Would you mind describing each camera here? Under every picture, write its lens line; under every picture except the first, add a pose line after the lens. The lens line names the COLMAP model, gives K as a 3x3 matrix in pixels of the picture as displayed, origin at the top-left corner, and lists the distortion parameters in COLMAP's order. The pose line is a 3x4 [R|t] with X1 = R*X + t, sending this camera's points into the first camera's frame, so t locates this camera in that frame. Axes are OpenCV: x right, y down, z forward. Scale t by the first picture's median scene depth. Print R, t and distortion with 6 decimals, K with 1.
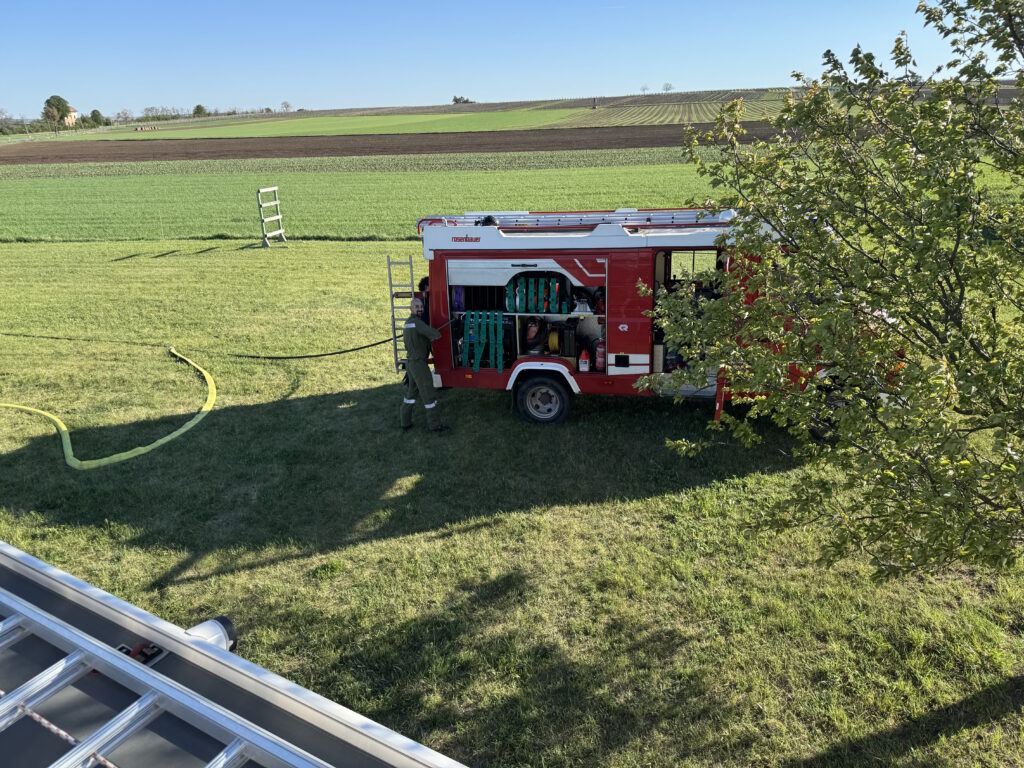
lens RADIAL K [[710.8, 0, 512.4], [0, 710.8, 383.8], [0, 0, 1]] dist [0.001356, -0.000614]
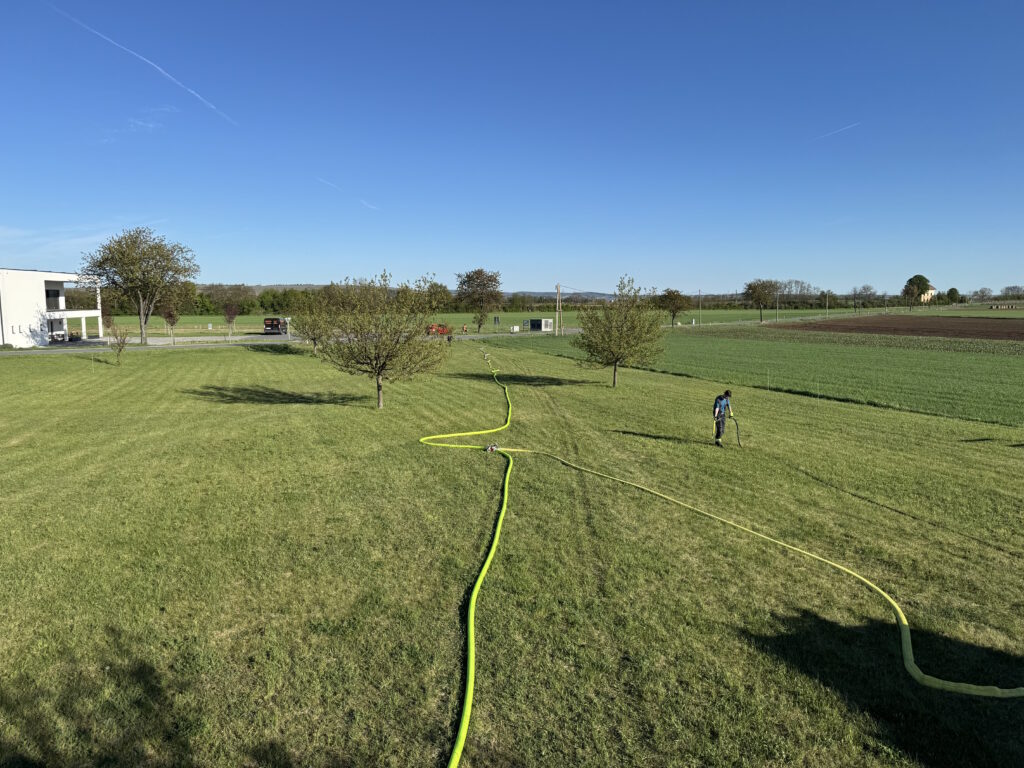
lens RADIAL K [[710.8, 0, 511.6], [0, 710.8, 384.0], [0, 0, 1]] dist [0.001356, -0.000614]
pose [[0.509274, 0.128876, -0.850900, -0.110067], [-0.322120, 0.945398, -0.049604, -0.010919], [0.798047, 0.299354, 0.522980, 0.035404]]
